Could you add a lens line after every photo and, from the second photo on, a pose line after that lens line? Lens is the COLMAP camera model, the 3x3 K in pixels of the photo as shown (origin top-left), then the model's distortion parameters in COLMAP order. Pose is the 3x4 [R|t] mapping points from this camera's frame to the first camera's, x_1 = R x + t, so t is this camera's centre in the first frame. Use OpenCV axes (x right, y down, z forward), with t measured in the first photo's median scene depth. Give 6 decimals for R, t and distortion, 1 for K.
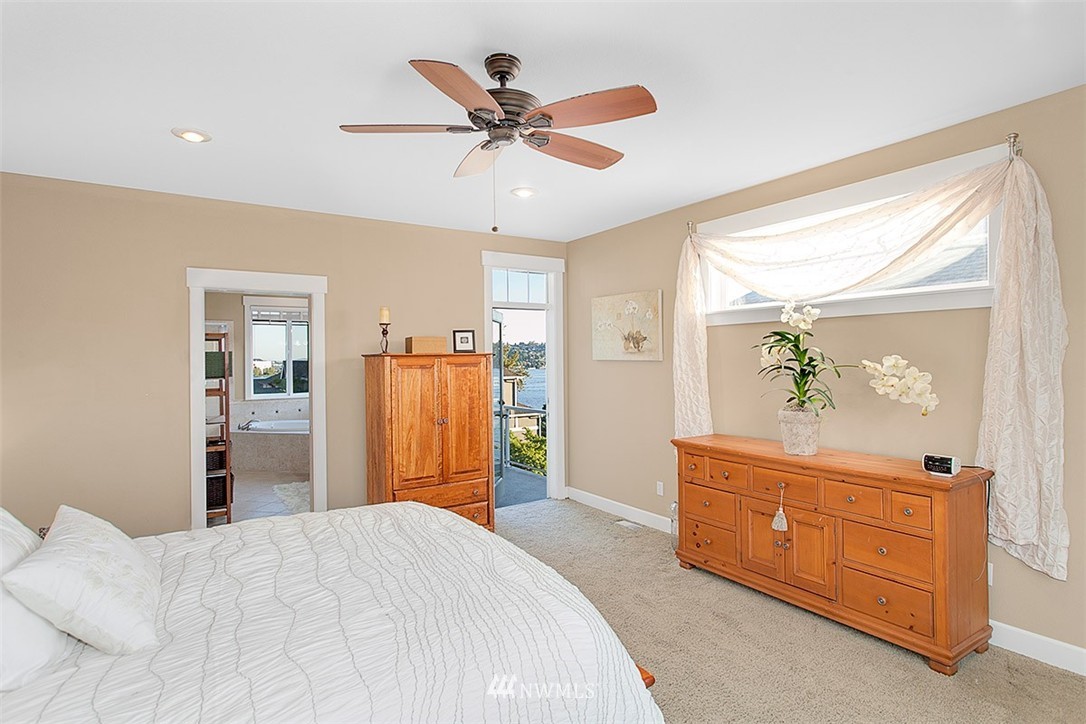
lens RADIAL K [[552.8, 0, 539.8], [0, 552.8, 361.1], [0, 0, 1]] dist [-0.004029, -0.000677]
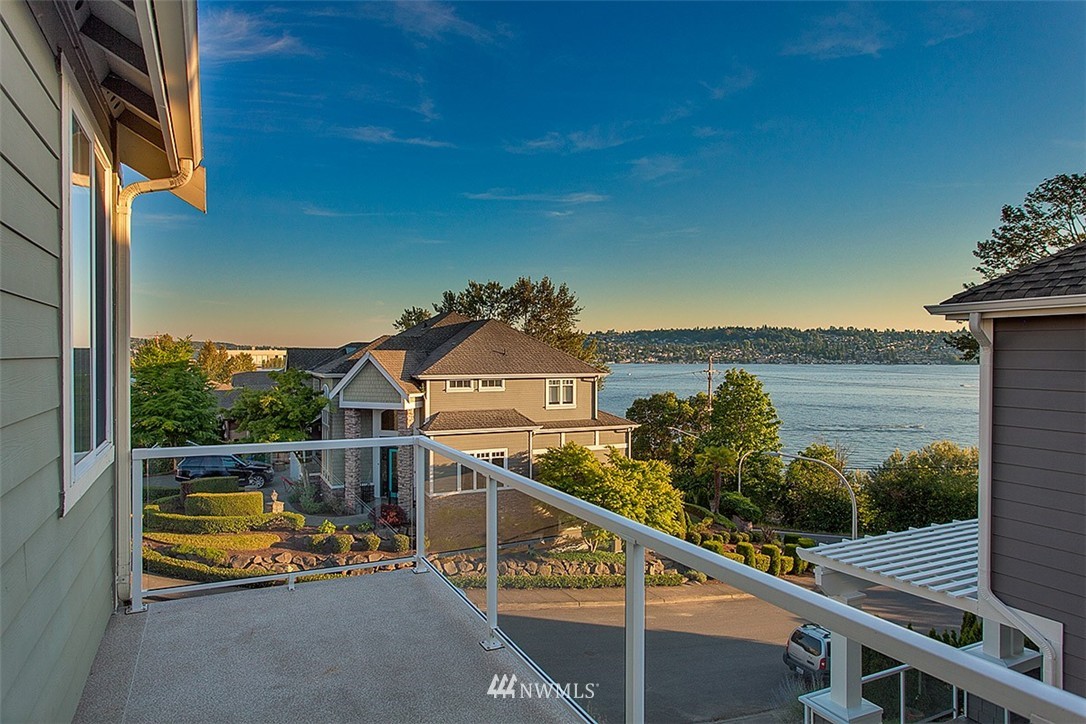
lens RADIAL K [[662.3, 0, 542.6], [0, 662.3, 361.5], [0, 0, 1]] dist [0.008467, 0.001205]
pose [[0.993122, 0.013501, -0.116302, -0.015663], [-0.012085, 0.999844, 0.012868, 0.003027], [0.116458, -0.011374, 0.993131, 0.168952]]
